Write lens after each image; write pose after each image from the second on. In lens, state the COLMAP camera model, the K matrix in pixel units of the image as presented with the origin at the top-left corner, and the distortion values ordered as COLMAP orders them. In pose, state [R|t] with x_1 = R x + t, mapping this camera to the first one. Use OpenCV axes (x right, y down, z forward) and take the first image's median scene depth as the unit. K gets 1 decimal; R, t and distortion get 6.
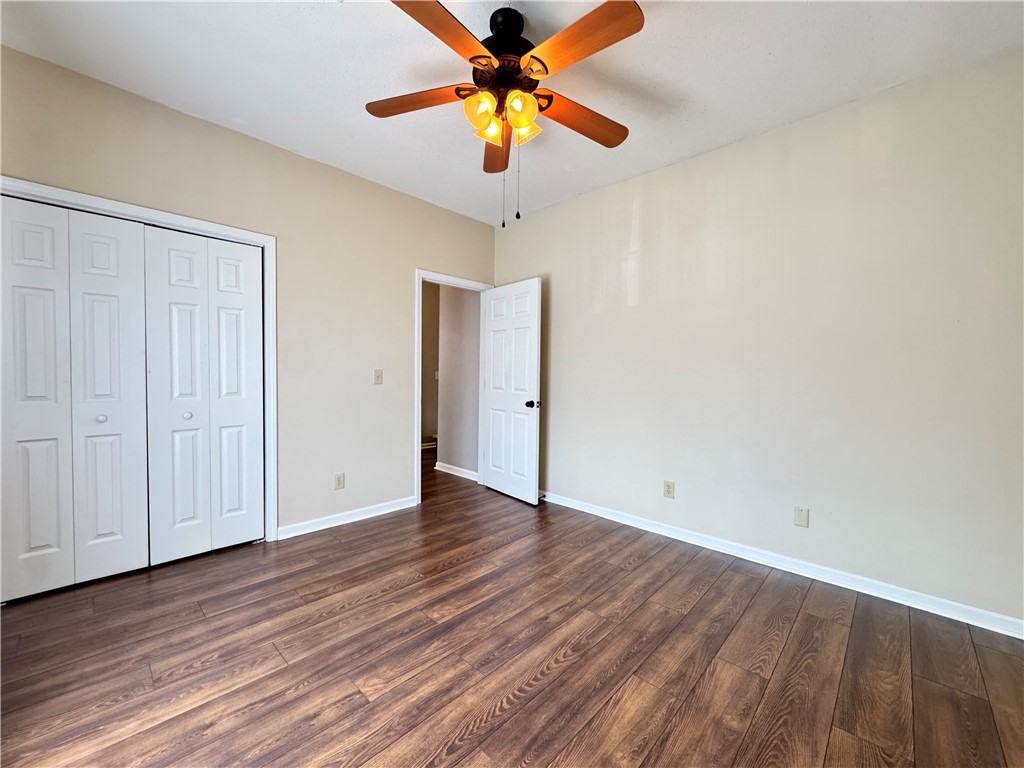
lens RADIAL K [[411.6, 0, 514.1], [0, 411.6, 383.2], [0, 0, 1]] dist [-0.006381, 0.000678]
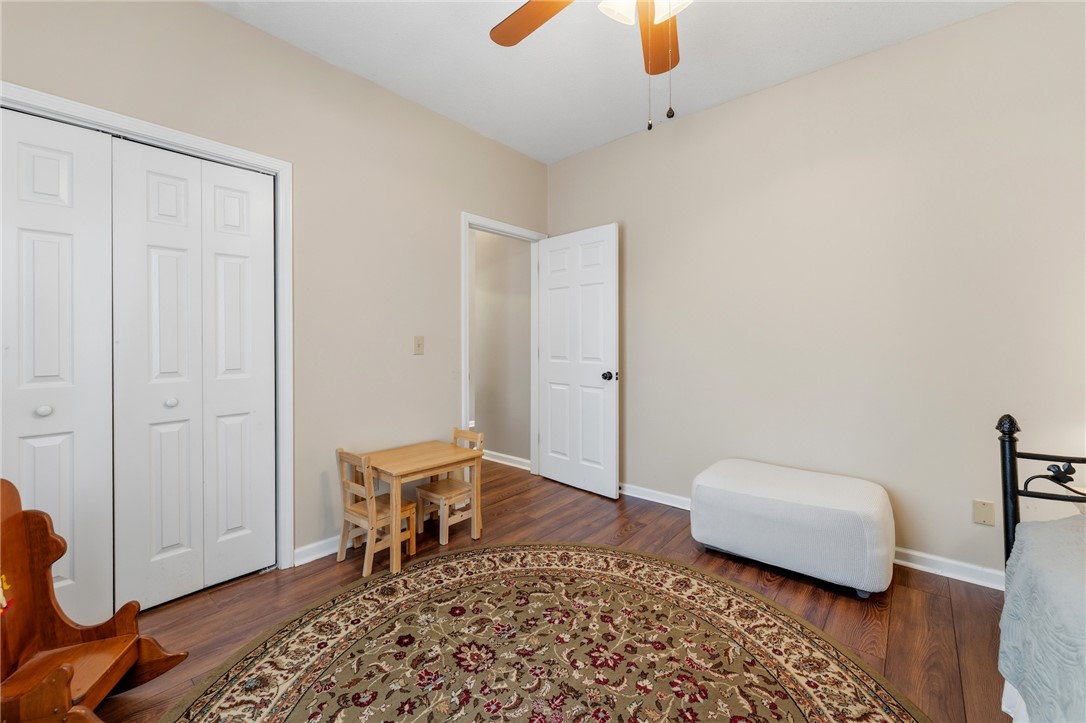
lens RADIAL K [[433.6, 0, 535.8], [0, 433.6, 340.0], [0, 0, 1]] dist [-0.000397, -0.001227]
pose [[0.998193, -0.015083, 0.058163, -0.152047], [0.016718, 0.999475, -0.027736, 0.000981], [-0.057714, 0.028658, 0.997922, 0.152233]]
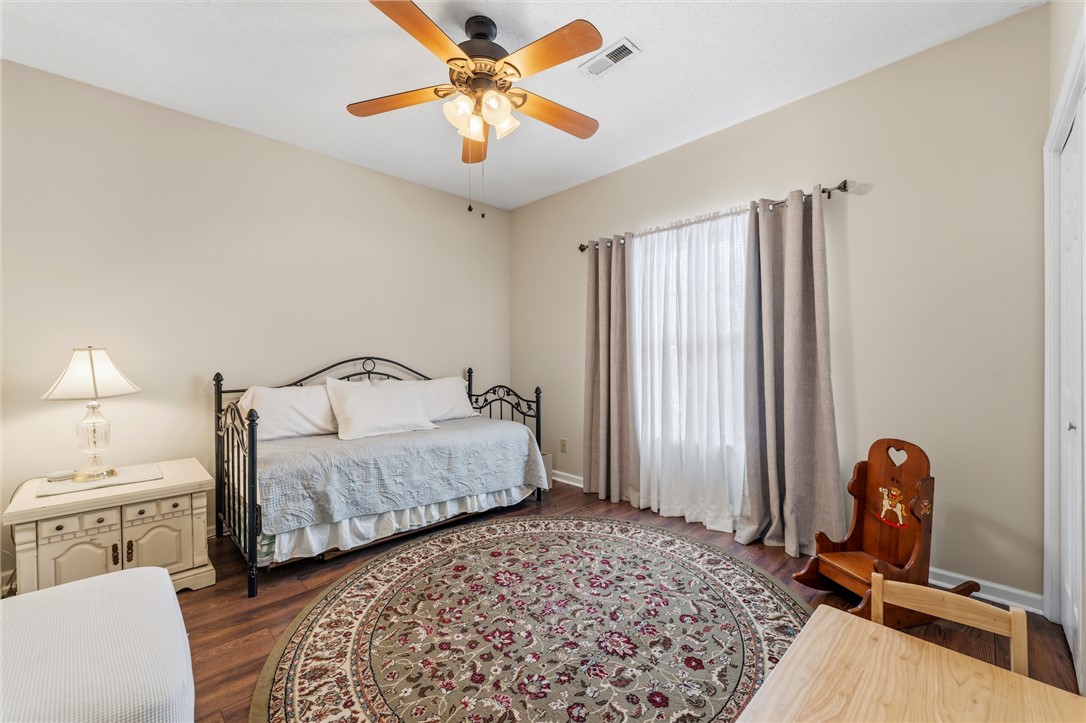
lens RADIAL K [[433.6, 0, 541.6], [0, 433.6, 357.8], [0, 0, 1]] dist [-0.000397, -0.001227]
pose [[-0.999861, -0.005939, 0.015566, -0.109940], [-0.005578, 0.999717, 0.023120, -0.024605], [-0.015699, 0.023030, -0.999612, 1.211948]]
